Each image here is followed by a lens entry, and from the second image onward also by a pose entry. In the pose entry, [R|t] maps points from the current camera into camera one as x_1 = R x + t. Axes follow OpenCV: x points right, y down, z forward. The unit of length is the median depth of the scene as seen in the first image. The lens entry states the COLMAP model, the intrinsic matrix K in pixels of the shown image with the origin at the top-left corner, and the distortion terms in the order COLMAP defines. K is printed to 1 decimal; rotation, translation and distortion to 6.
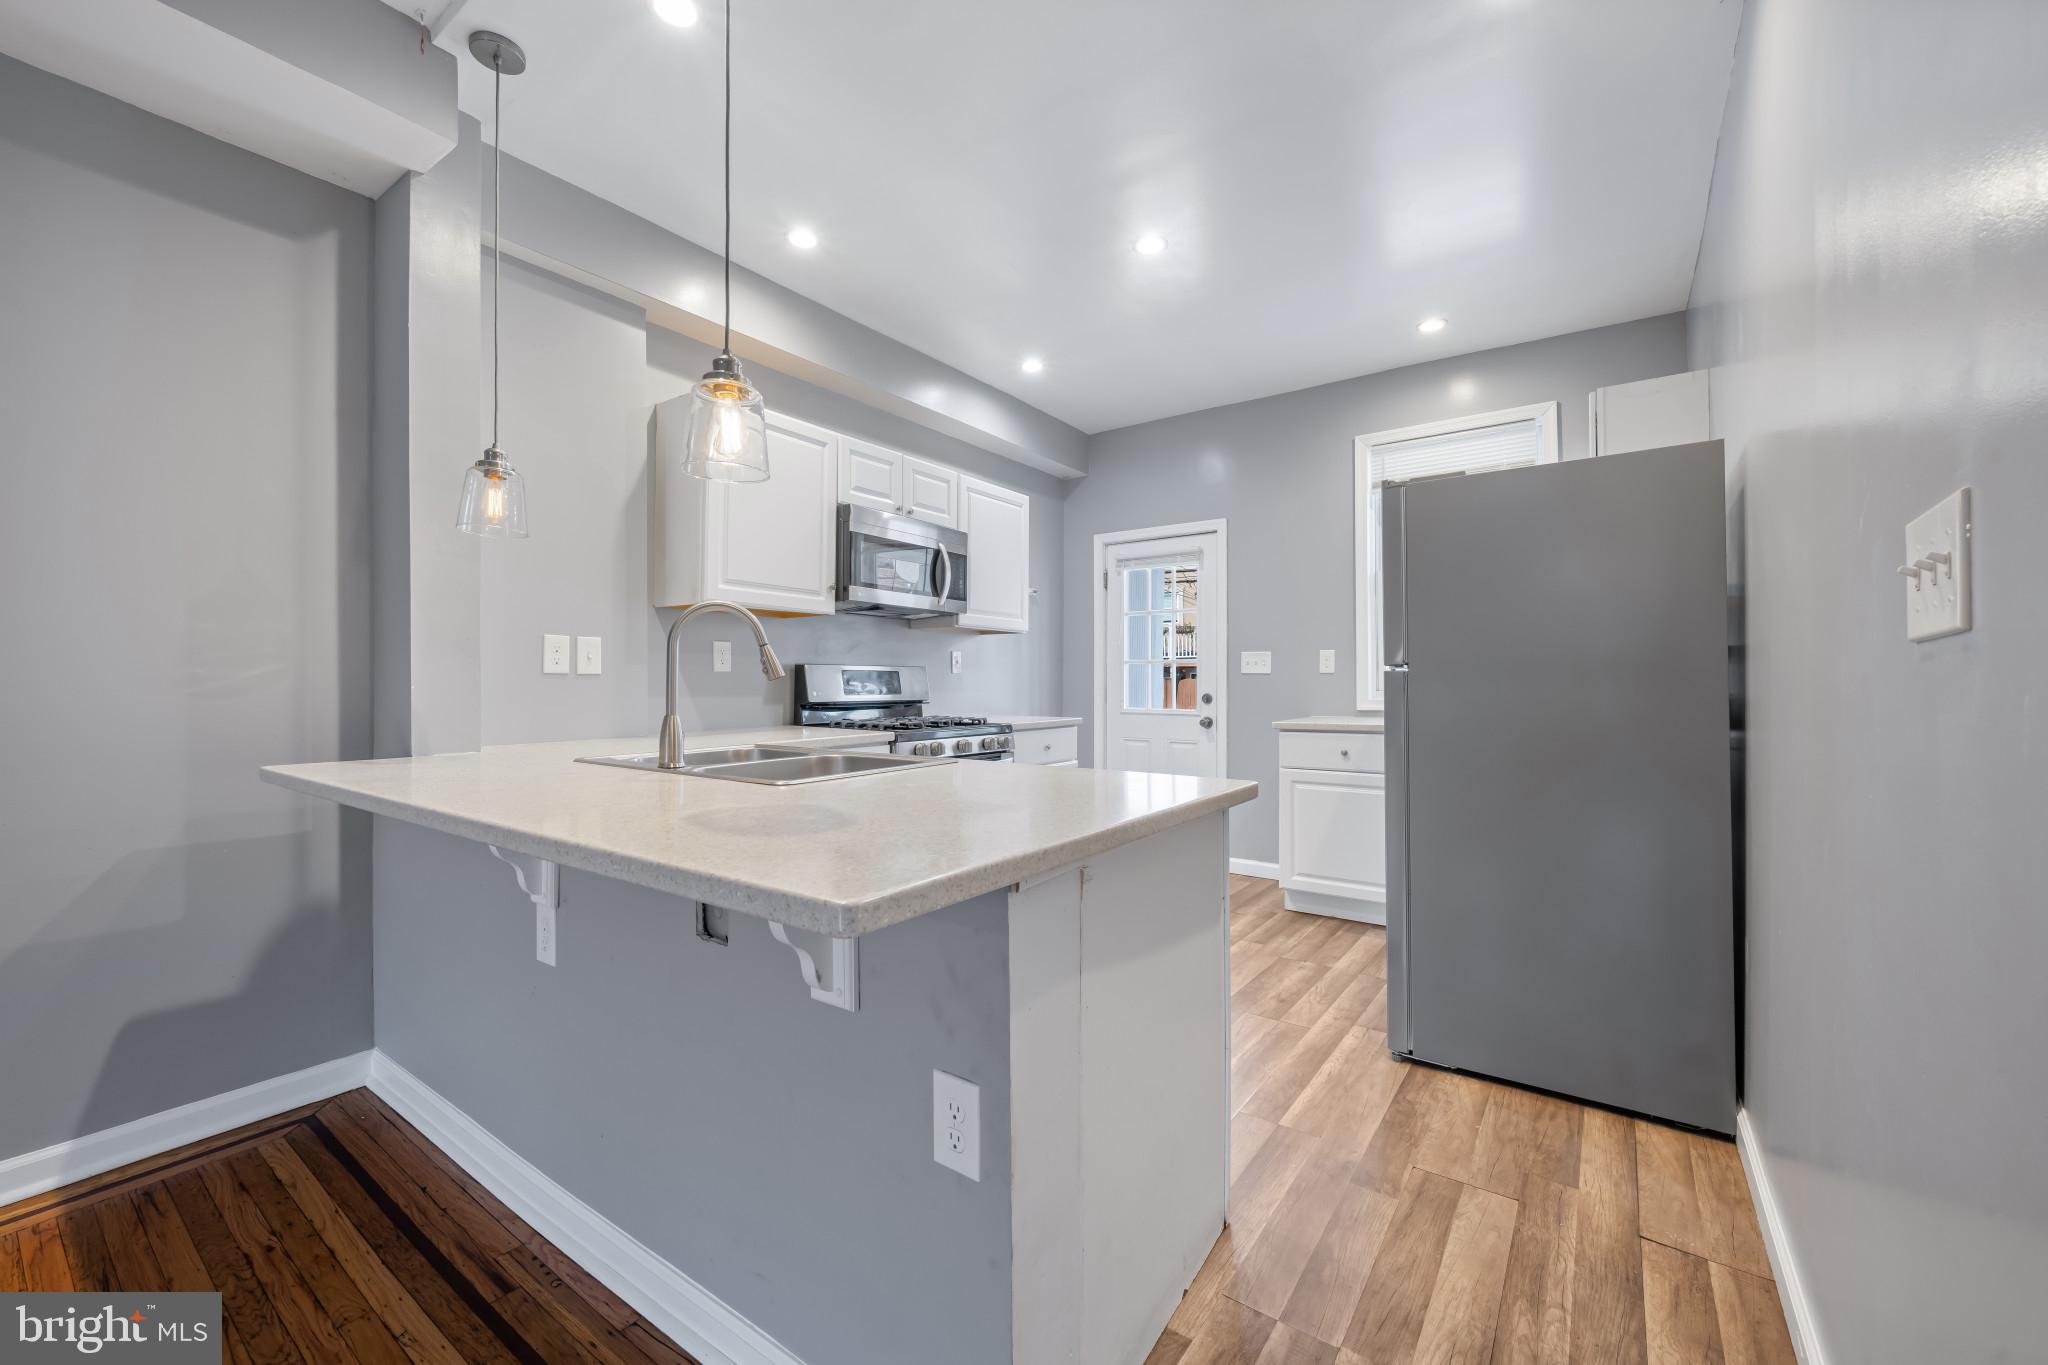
lens RADIAL K [[795.9, 0, 1018.4], [0, 795.9, 661.6], [0, 0, 1]] dist [0.001435, 0.000013]
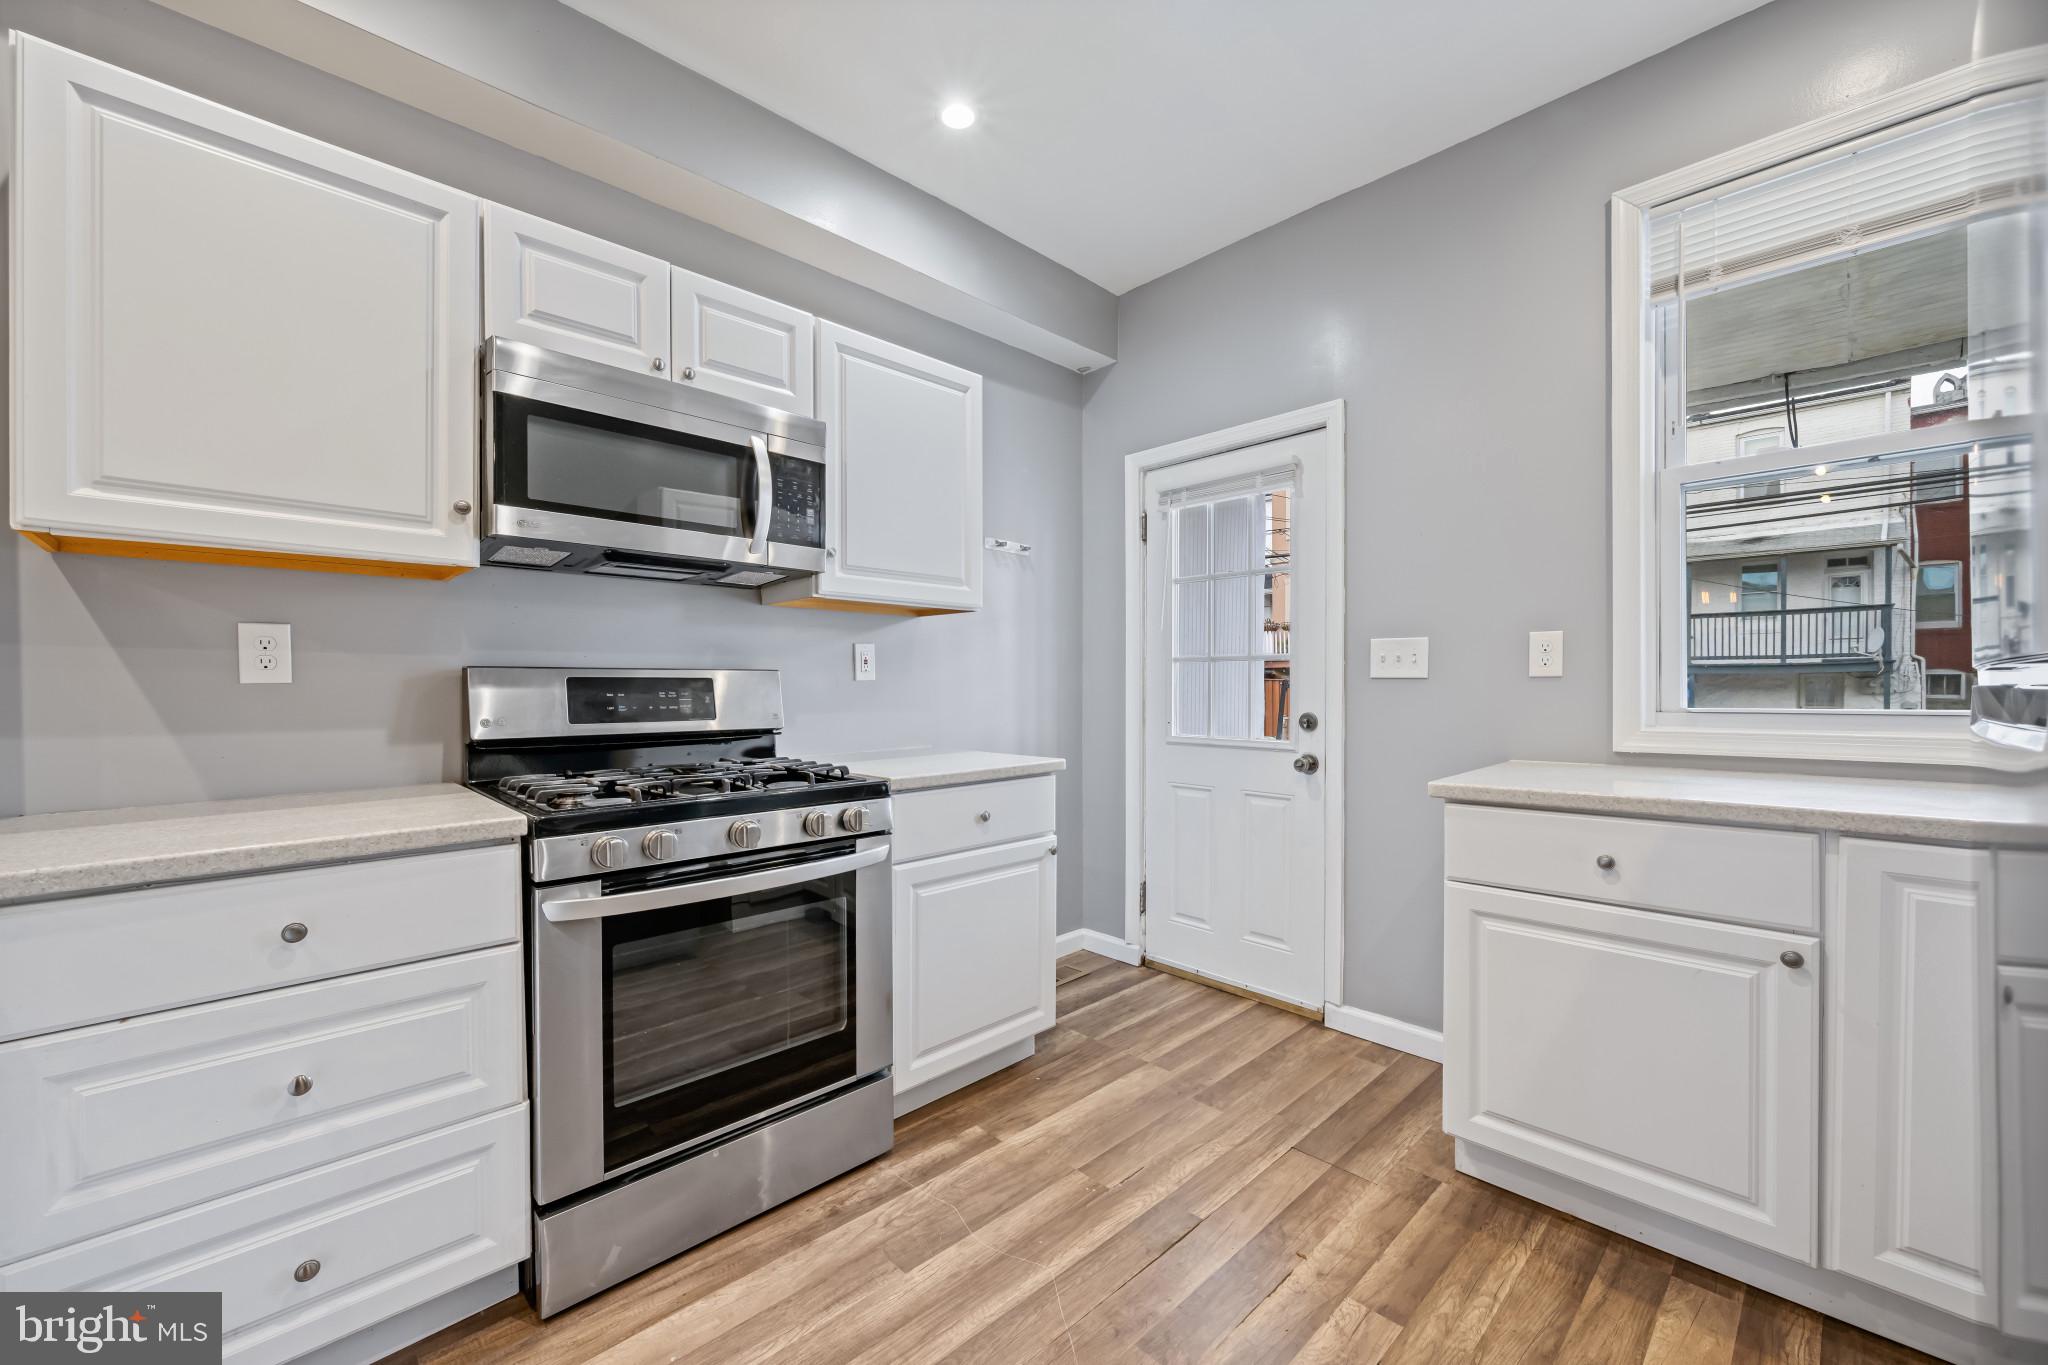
lens RADIAL K [[803.0, 0, 1018.8], [0, 803.0, 684.5], [0, 0, 1]] dist [-0.002262, -0.000245]
pose [[0.985775, -0.005014, -0.167997, 0.152041], [0.009225, 0.999662, 0.024294, 0.004321], [0.167818, -0.025498, 0.985488, 0.468291]]
